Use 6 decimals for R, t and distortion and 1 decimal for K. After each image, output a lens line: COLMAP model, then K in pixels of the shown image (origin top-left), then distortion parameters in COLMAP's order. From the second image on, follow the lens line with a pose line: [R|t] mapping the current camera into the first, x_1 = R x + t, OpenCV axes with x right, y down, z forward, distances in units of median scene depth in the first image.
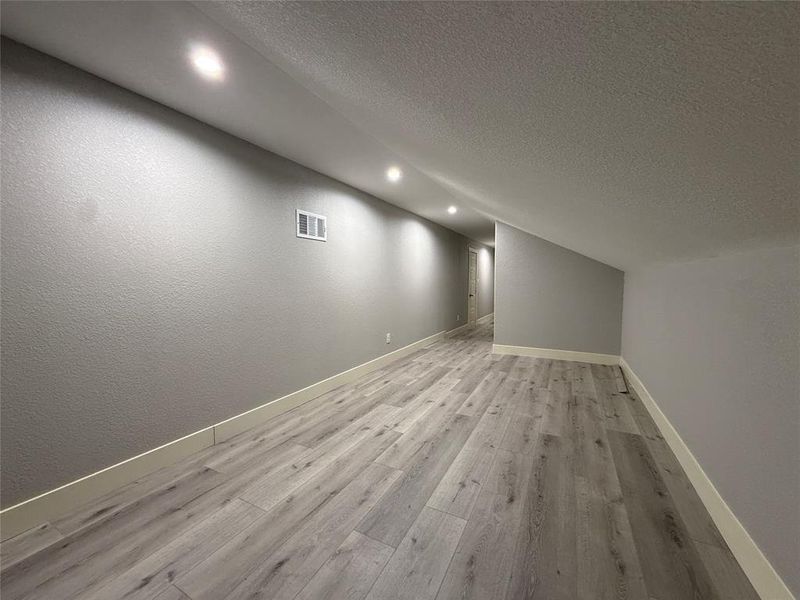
lens RADIAL K [[318.1, 0, 399.8], [0, 318.1, 300.5], [0, 0, 1]] dist [0.000255, 0.000145]
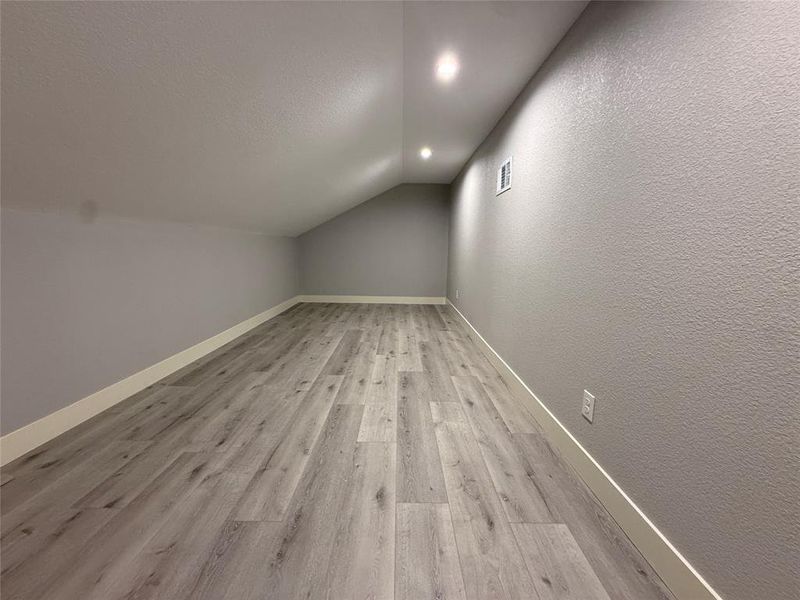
lens RADIAL K [[318.1, 0, 399.4], [0, 318.1, 299.5], [0, 0, 1]] dist [0.000255, 0.000145]
pose [[-0.884585, 0.073224, -0.460596, 0.430071], [-0.031106, 0.976136, 0.214922, -0.084728], [0.465341, 0.204444, -0.861197, 1.752898]]
